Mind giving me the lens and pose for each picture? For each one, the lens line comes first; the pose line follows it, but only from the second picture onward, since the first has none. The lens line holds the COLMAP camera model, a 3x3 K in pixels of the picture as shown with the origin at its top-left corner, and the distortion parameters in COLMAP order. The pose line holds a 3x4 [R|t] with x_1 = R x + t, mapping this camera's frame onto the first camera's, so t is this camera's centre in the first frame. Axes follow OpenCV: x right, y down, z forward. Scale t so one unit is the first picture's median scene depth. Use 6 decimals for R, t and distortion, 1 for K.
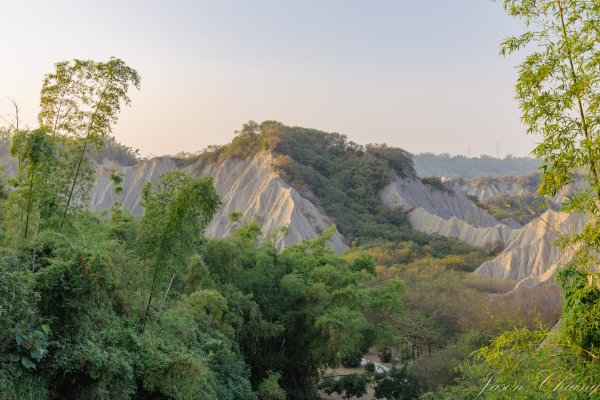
lens RADIAL K [[785.8, 0, 292.4], [0, 785.8, 199.7], [0, 0, 1]] dist [0.002223, -0.043429]
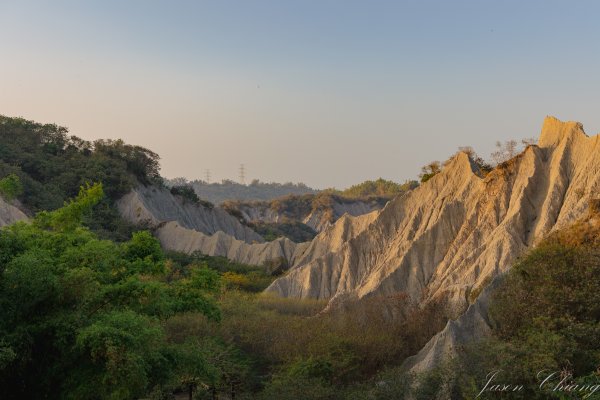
lens RADIAL K [[862.3, 0, 299.4], [0, 862.3, 203.6], [0, 0, 1]] dist [0.020880, -0.021588]
pose [[0.931647, 0.004533, 0.363337, -0.022920], [0.024331, 0.996900, -0.074826, 0.057590], [-0.362550, 0.078552, 0.928648, 0.197022]]
